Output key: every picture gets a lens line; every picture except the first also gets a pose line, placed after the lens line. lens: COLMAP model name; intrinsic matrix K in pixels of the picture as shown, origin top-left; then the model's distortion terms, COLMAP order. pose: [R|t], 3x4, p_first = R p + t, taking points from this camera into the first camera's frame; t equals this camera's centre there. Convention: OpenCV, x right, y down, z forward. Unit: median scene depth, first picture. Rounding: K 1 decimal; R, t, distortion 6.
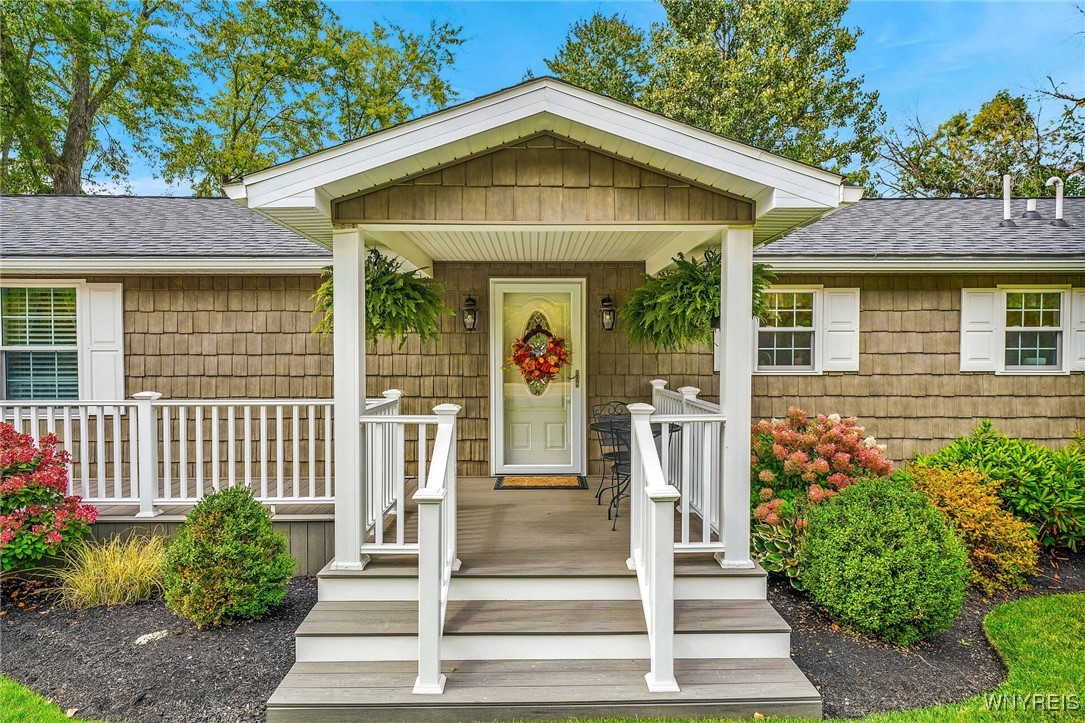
lens RADIAL K [[663.6, 0, 542.5], [0, 663.6, 361.5], [0, 0, 1]] dist [0.024234, -0.000109]
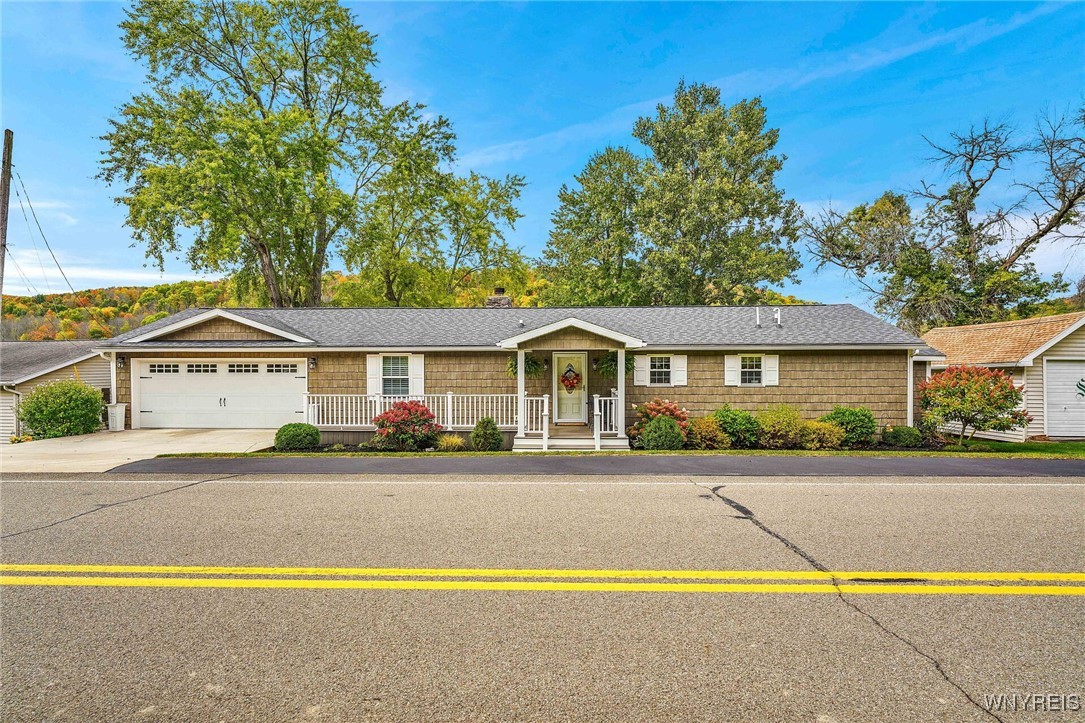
lens RADIAL K [[539.7, 0, 542.5], [0, 539.7, 361.5], [0, 0, 1]] dist [0.000936, 0.000025]
pose [[0.998217, -0.001311, -0.059678, 0.013325], [-0.000050, 0.999740, -0.022797, -0.033246], [0.059692, 0.022759, 0.997957, -1.246419]]
